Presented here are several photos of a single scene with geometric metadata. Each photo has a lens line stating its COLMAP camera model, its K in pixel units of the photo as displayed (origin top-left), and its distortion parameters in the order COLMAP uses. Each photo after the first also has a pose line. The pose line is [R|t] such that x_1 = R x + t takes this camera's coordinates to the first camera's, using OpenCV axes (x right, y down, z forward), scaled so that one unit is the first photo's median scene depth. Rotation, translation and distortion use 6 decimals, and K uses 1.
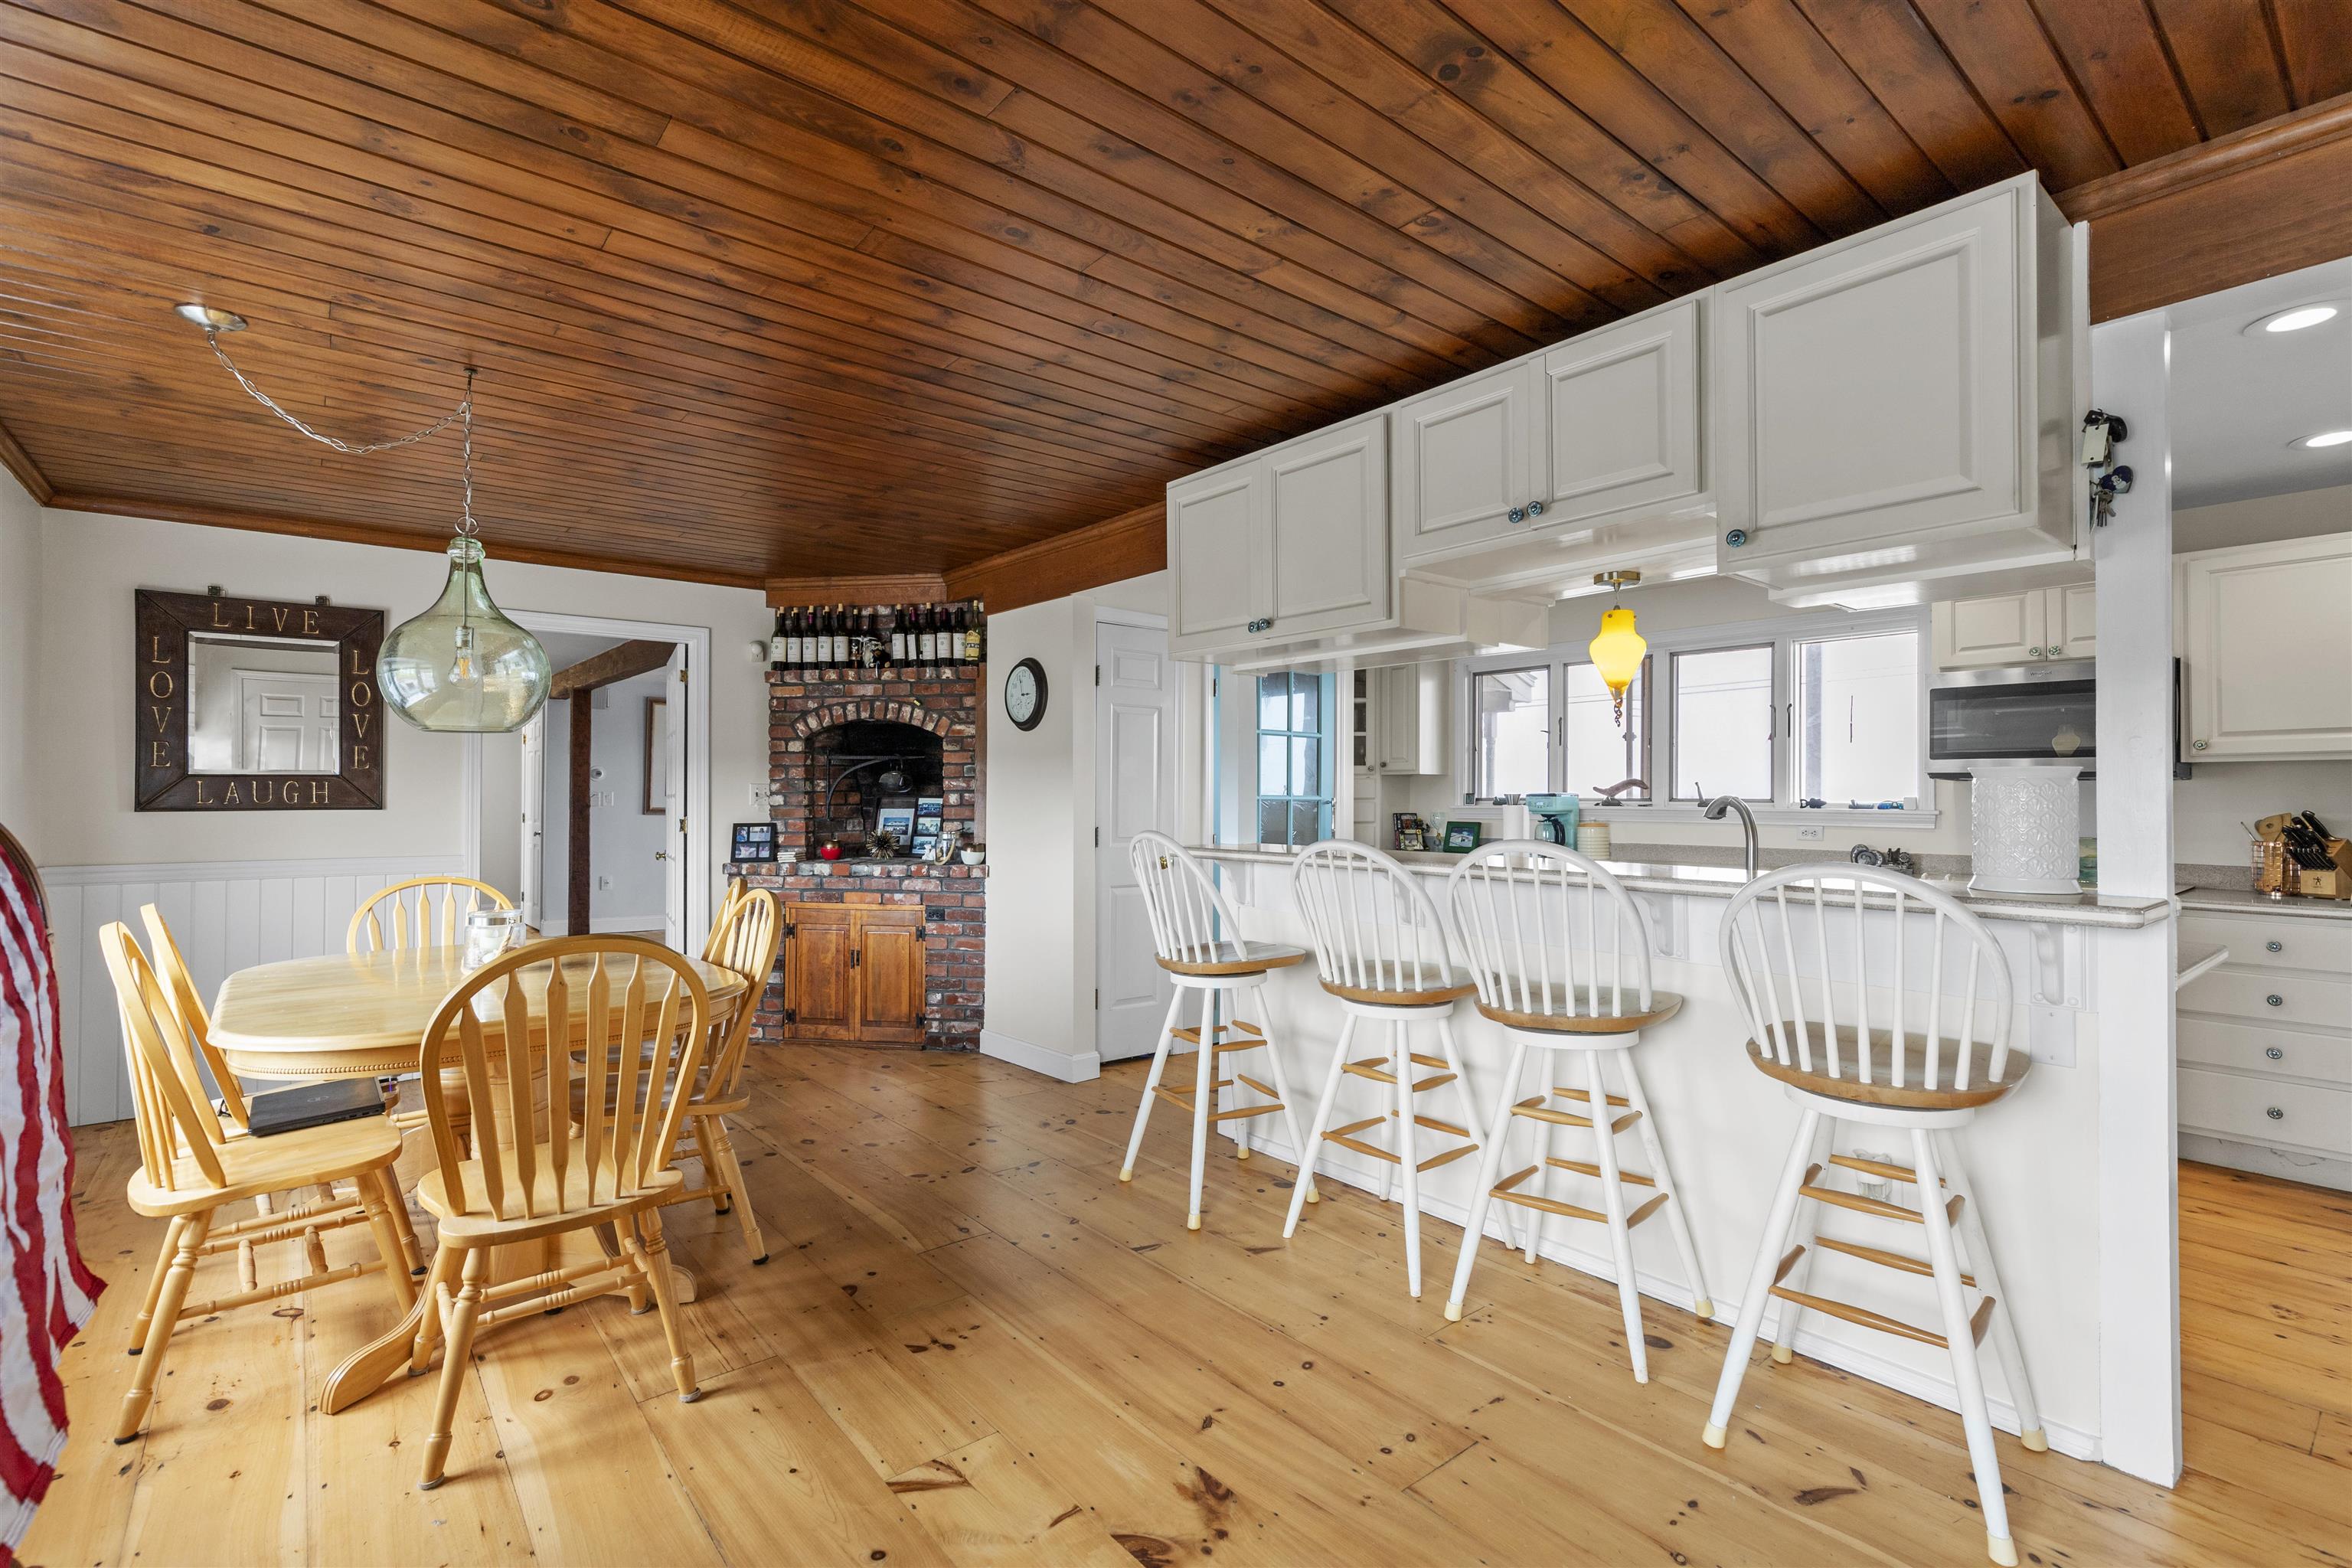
lens RADIAL K [[1068.2, 0, 1184.8], [0, 1068.2, 790.4], [0, 0, 1]] dist [0.005251, 0.000941]
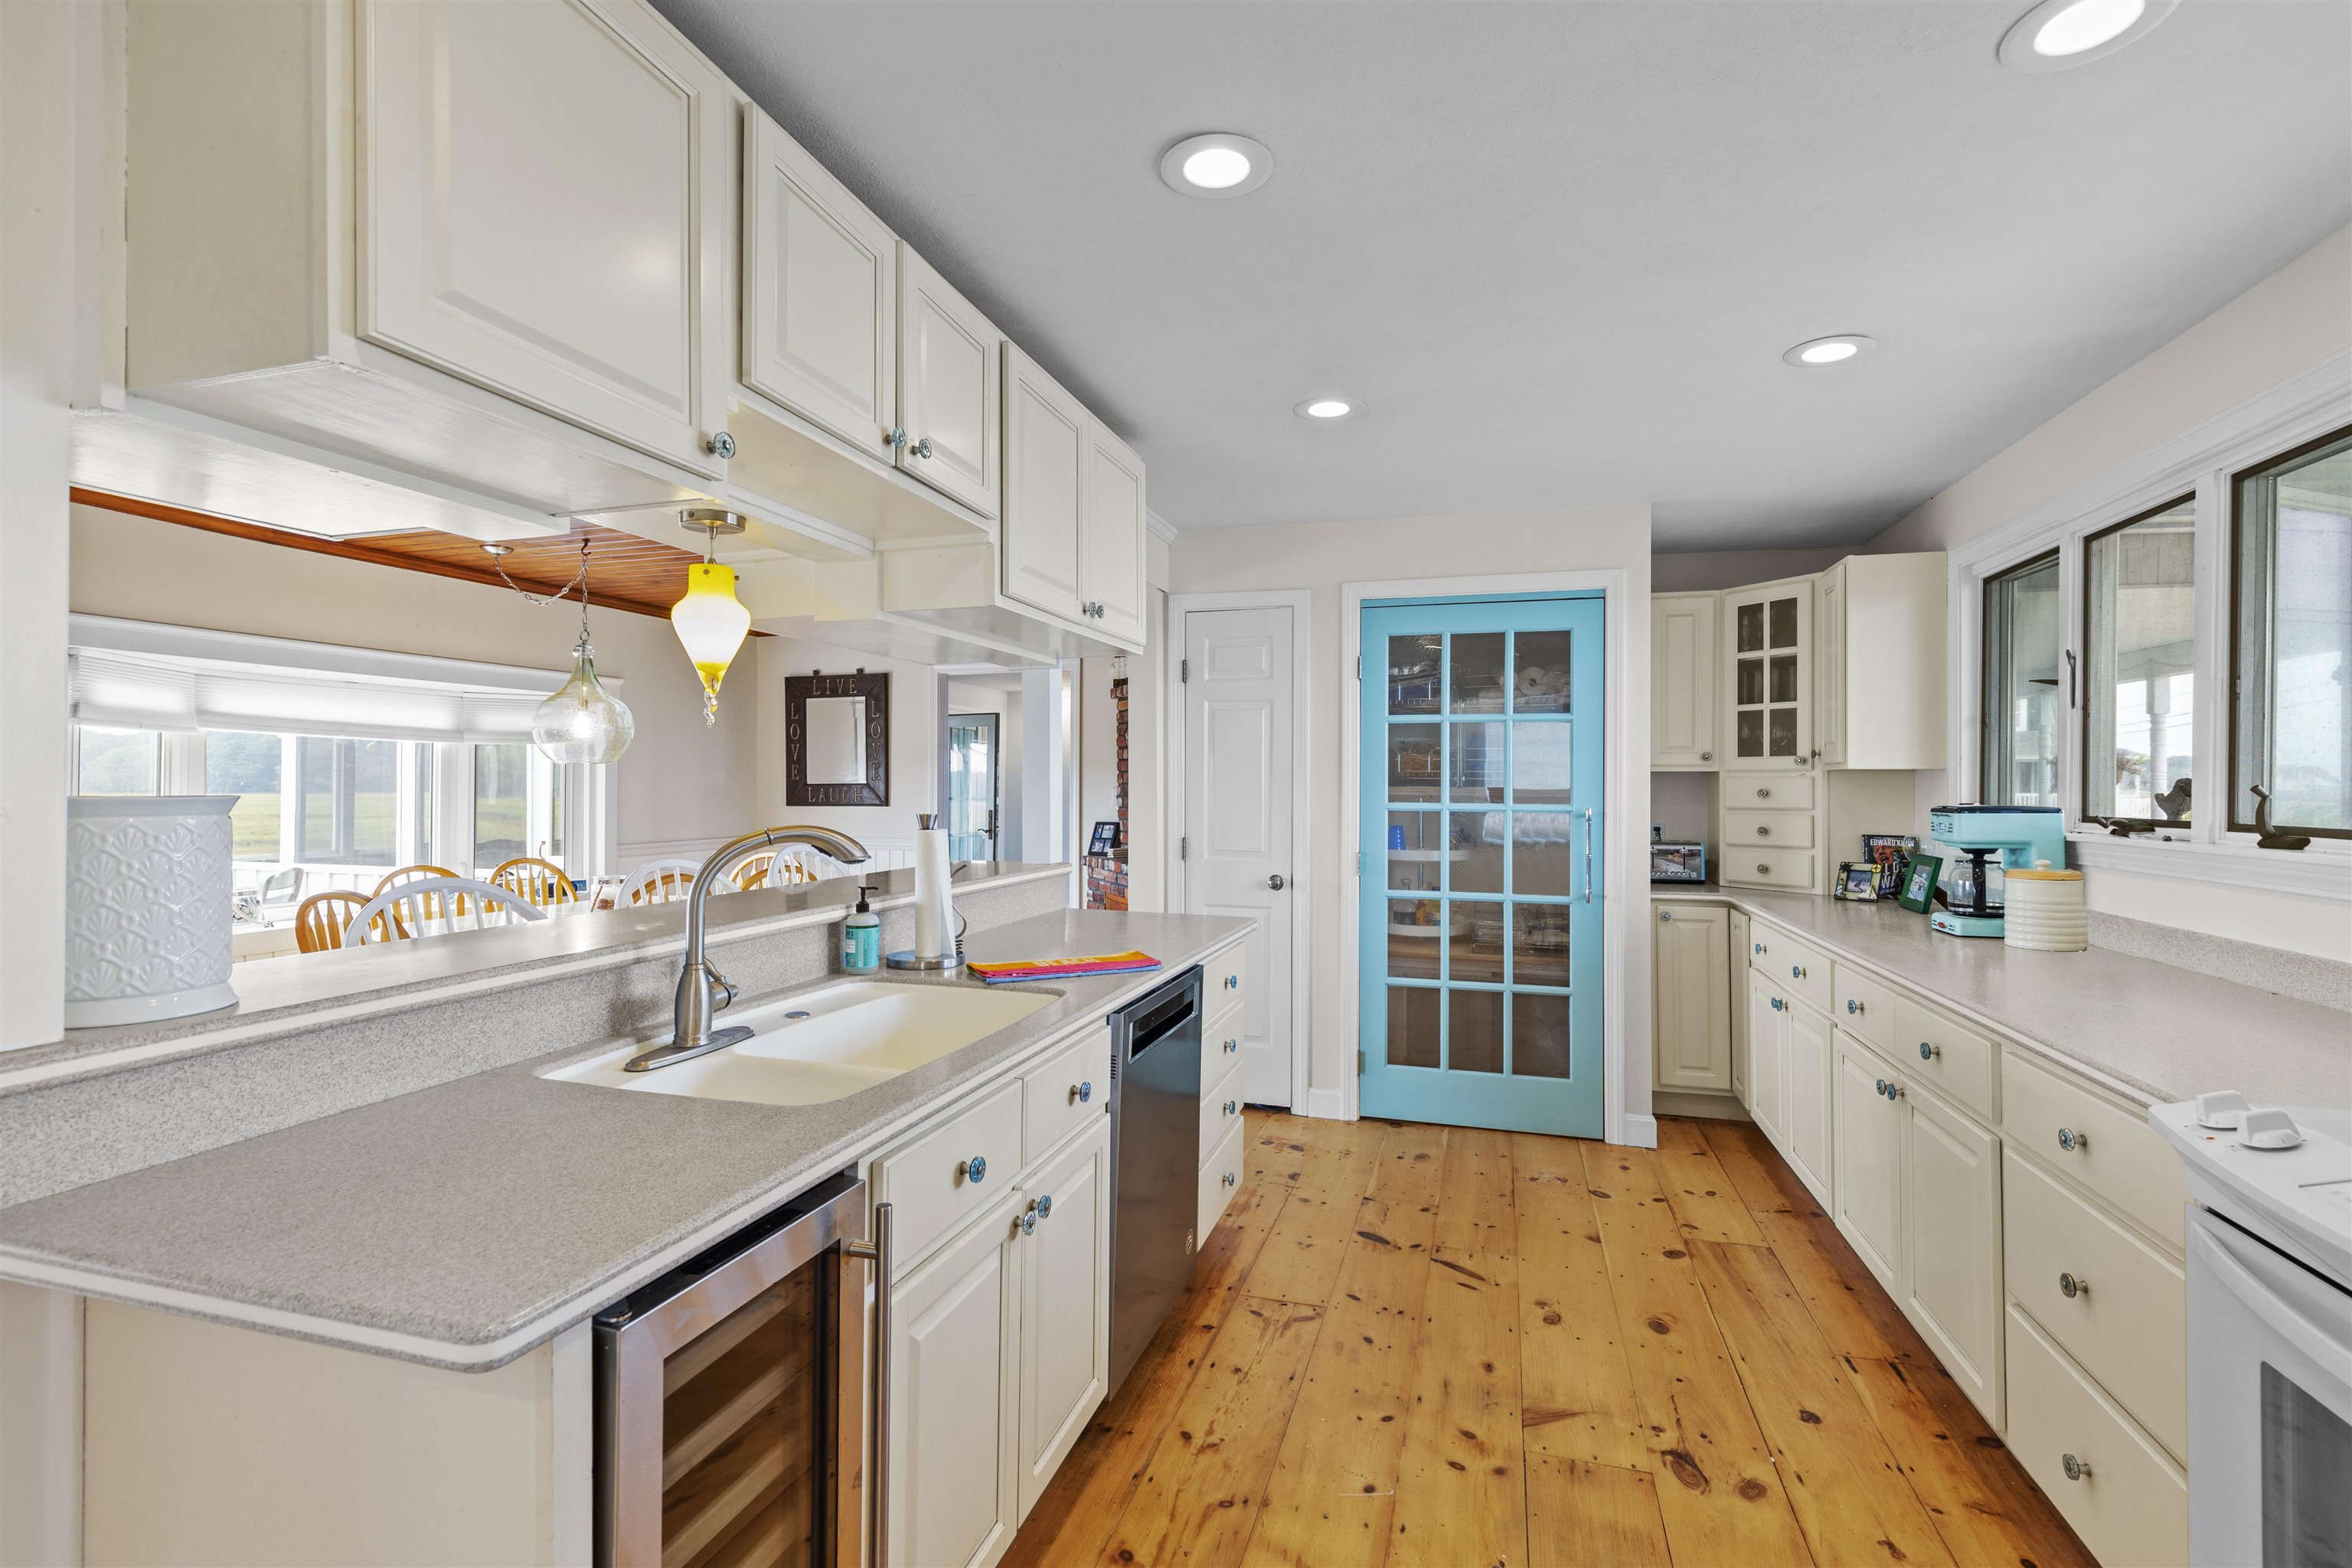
lens RADIAL K [[1068.0, 0, 1176.0], [0, 1068.0, 784.0], [0, 0, 1]] dist [0.003959, -0.000306]
pose [[0.544029, -0.002215, -0.839064, 0.606482], [0.003049, 0.999995, -0.000663, -0.009370], [0.839061, -0.002197, 0.544033, 0.444485]]
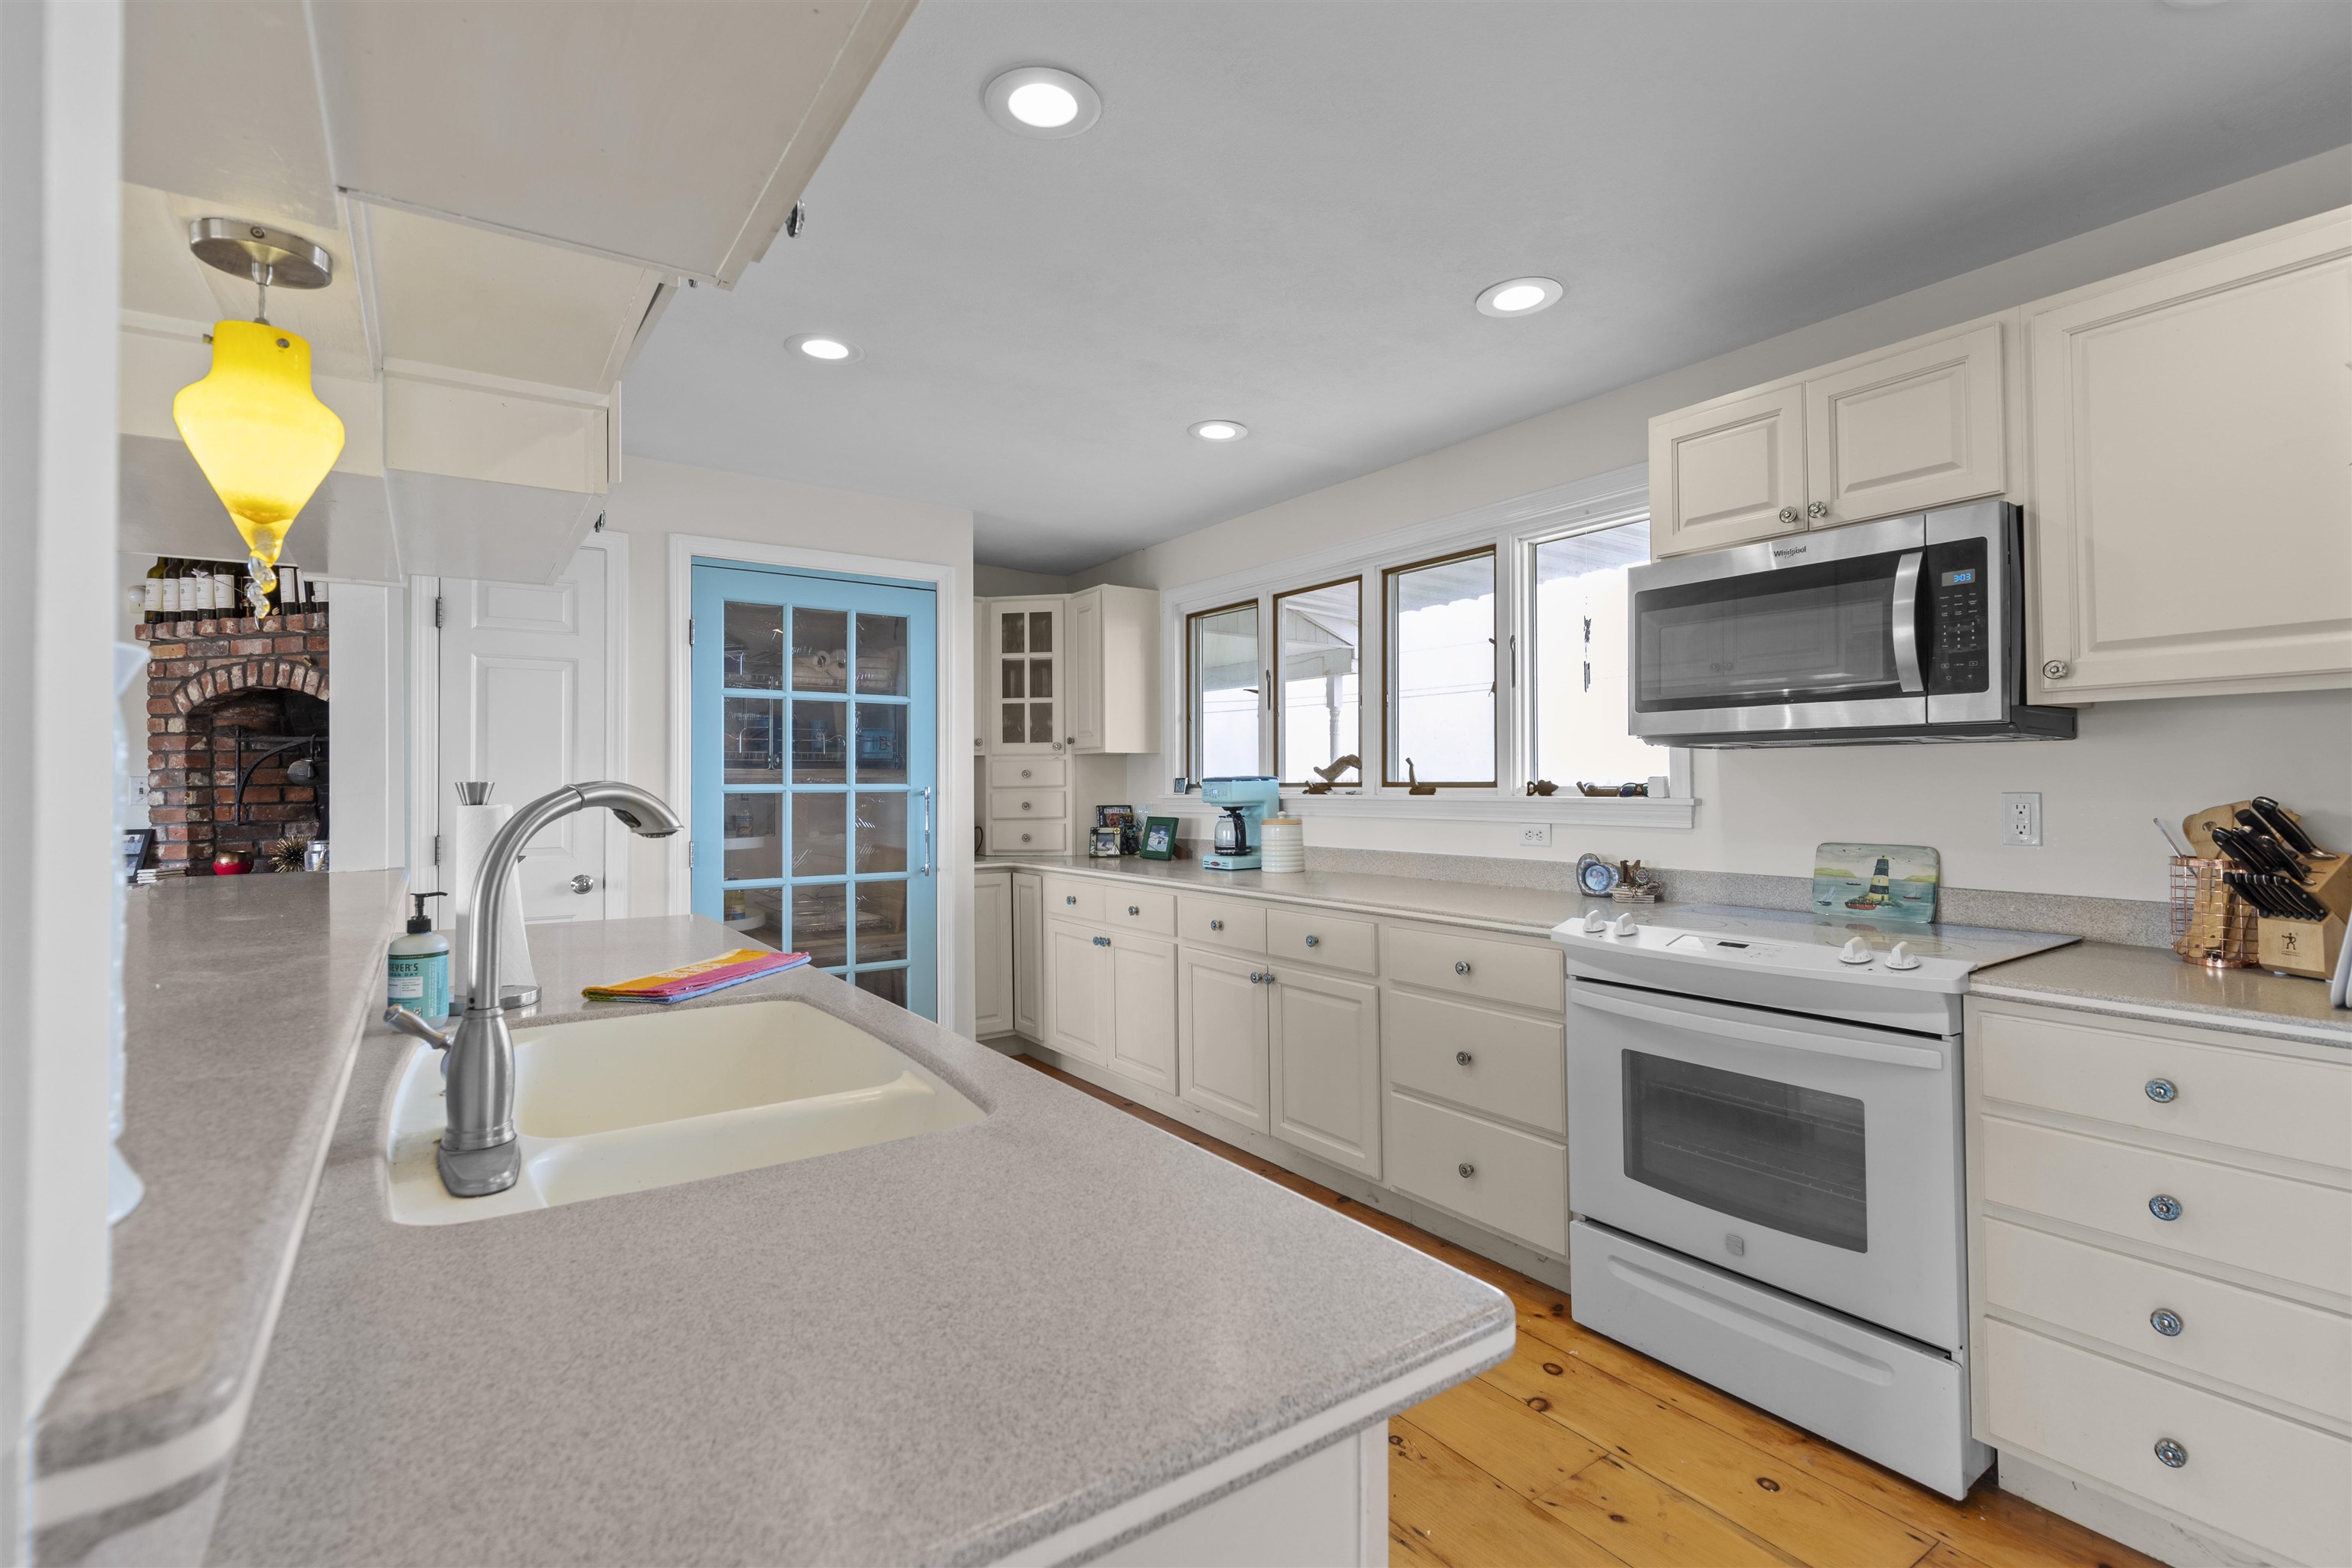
lens RADIAL K [[1078.1, 0, 1188.8], [0, 1078.1, 773.5], [0, 0, 1]] dist [0.013659, -0.000606]
pose [[0.996136, -0.011901, -0.087018, 0.406070], [0.011584, 0.999924, -0.004146, 0.003307], [0.087061, 0.003122, 0.996198, 0.314463]]
